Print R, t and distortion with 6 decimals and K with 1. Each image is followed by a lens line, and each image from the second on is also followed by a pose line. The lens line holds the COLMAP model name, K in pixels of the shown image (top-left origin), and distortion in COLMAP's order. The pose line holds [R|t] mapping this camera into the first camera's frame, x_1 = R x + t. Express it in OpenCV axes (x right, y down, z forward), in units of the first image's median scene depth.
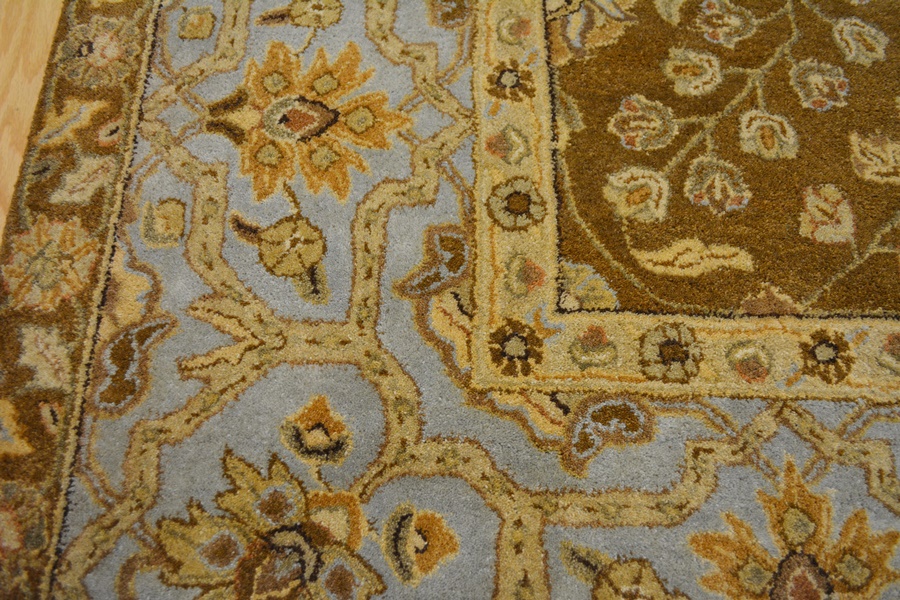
lens RADIAL K [[711.3, 0, 442.1], [0, 711.3, 320.0], [0, 0, 1]] dist [-0.076493, 0.011724]
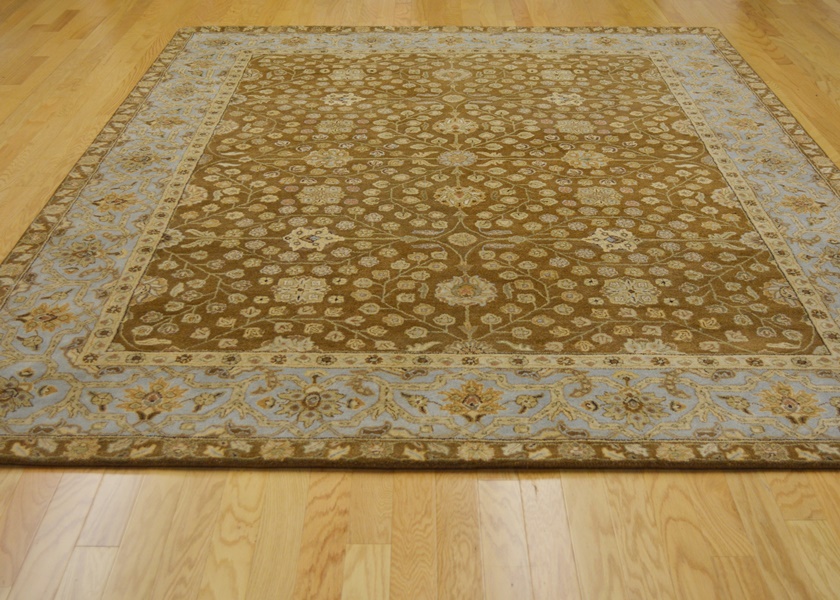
lens RADIAL K [[1047.5, 0, 428.7], [0, 1047.5, 297.2], [0, 0, 1]] dist [-0.068532, 0.000000]
pose [[0.999628, -0.024151, 0.012664, 1.580766], [0.026537, 0.754476, -0.655791, 2.964190], [0.006283, 0.655884, 0.754836, -2.783342]]
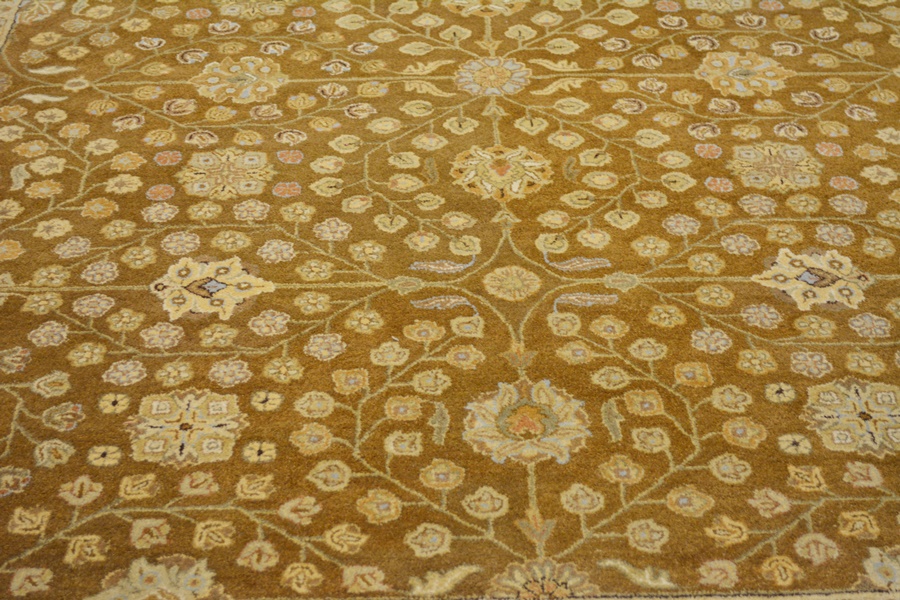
lens RADIAL K [[1597.2, 0, 446.4], [0, 1597.2, 296.2], [0, 0, 1]] dist [0.008936, 0.000000]
pose [[0.998740, -0.042739, 0.026305, 1.549946], [0.050137, 0.826837, -0.560203, 1.418187], [0.002193, 0.560816, 0.827938, -2.243168]]
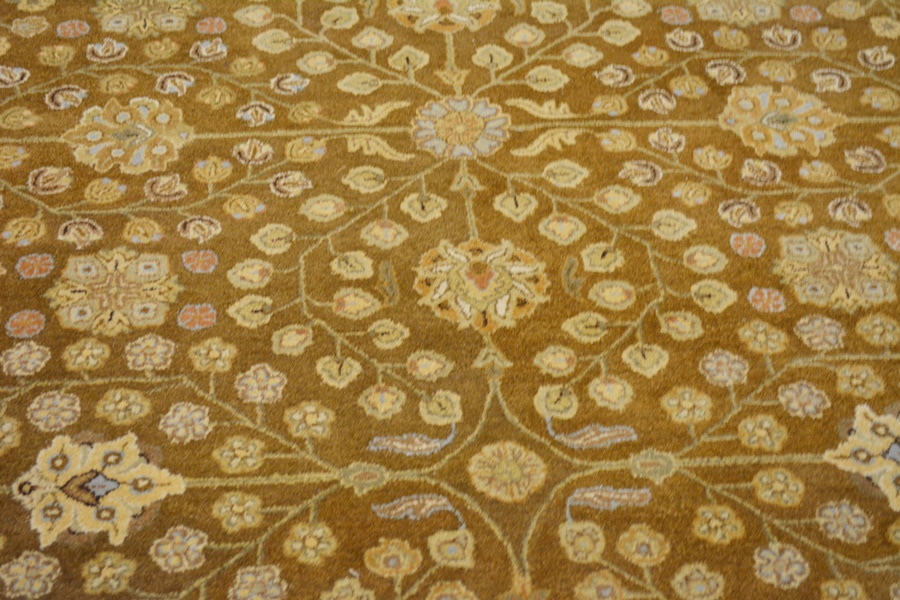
lens RADIAL K [[1597.2, 0, 443.8], [0, 1597.2, 299.3], [0, 0, 1]] dist [0.008936, 0.000000]
pose [[0.995115, -0.058540, 0.079493, 1.480126], [0.088827, 0.882307, -0.462217, 0.124873], [-0.043079, 0.467020, 0.883197, -1.663337]]
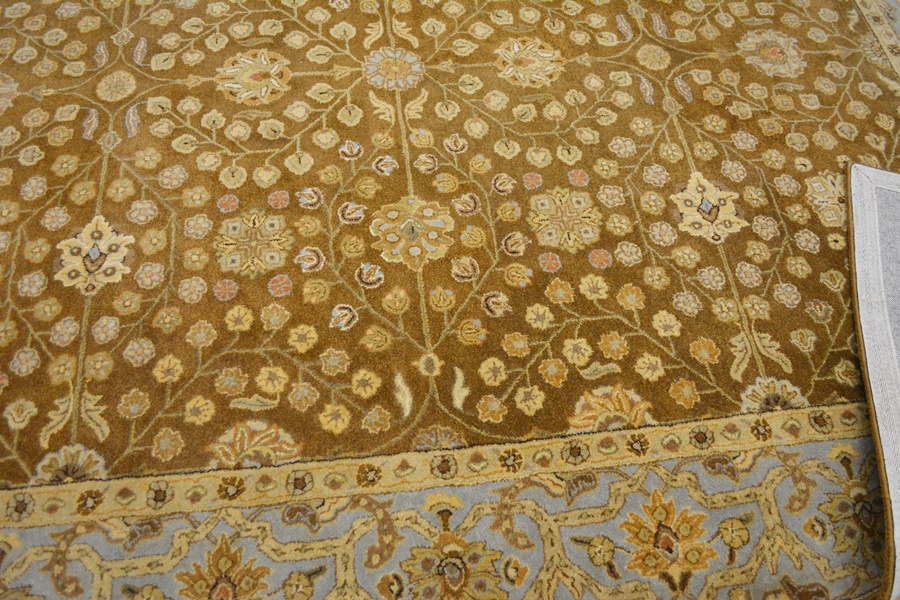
lens RADIAL K [[711.3, 0, 452.6], [0, 711.3, 309.2], [0, 0, 1]] dist [-0.076493, 0.011724]
pose [[-0.138580, -0.891264, 0.431792, -0.379672], [0.919449, 0.046216, 0.390485, -3.049083], [-0.367981, 0.451124, 0.813067, -0.335618]]
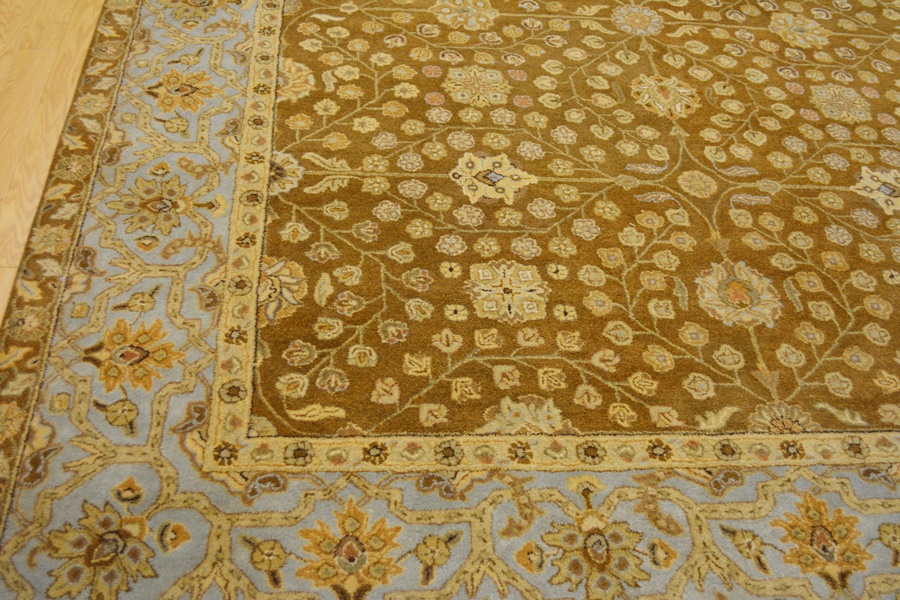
lens RADIAL K [[893.4, 0, 443.3], [0, 893.4, 320.8], [0, 0, 1]] dist [-0.065174, 0.000000]
pose [[0.993122, -0.020434, 0.115286, 0.432588], [0.058603, 0.939189, -0.338362, 0.578186], [-0.101361, 0.342791, 0.933927, -1.622770]]
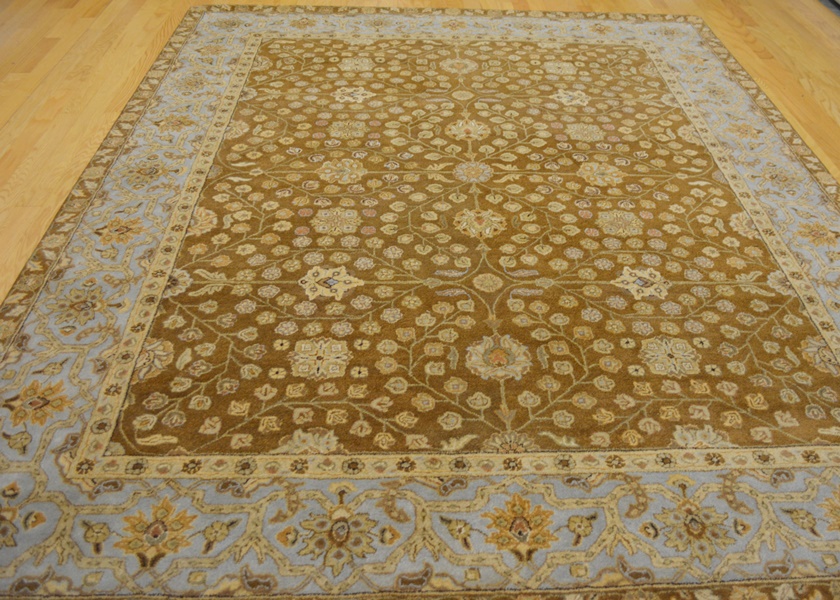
lens RADIAL K [[785.1, 0, 461.5], [0, 785.1, 310.5], [0, 0, 1]] dist [-0.074071, 0.000000]
pose [[0.996539, -0.029832, 0.077585, 1.382965], [0.065675, 0.854713, -0.514930, 1.188423], [-0.050951, 0.518243, 0.853714, -2.082434]]
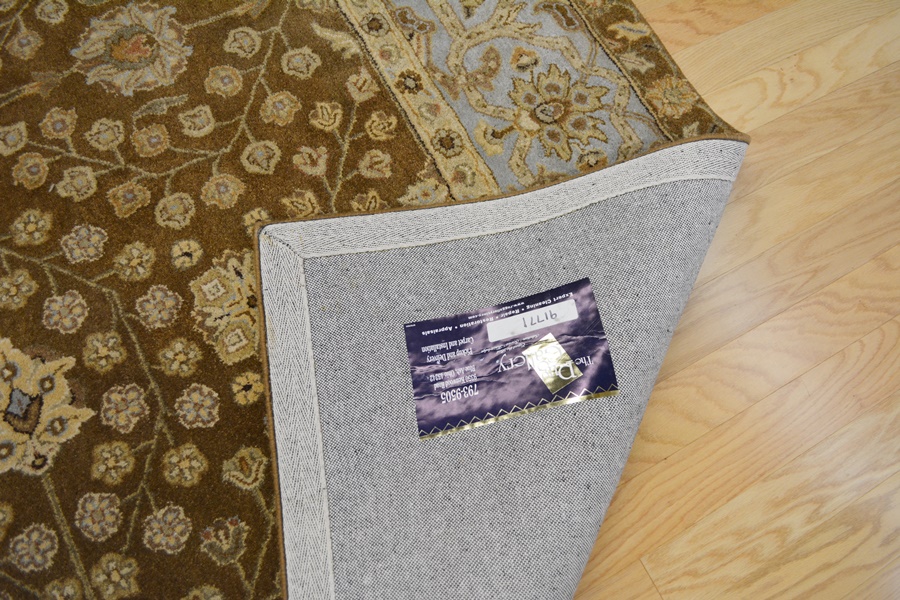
lens RADIAL K [[711.3, 0, 445.1], [0, 711.3, 299.2], [0, 0, 1]] dist [-0.076493, 0.011724]
pose [[-0.491073, -0.841054, 0.226882, 0.392639], [0.790330, -0.320616, 0.522096, -1.058673], [-0.366369, 0.435699, 0.822156, -0.413092]]
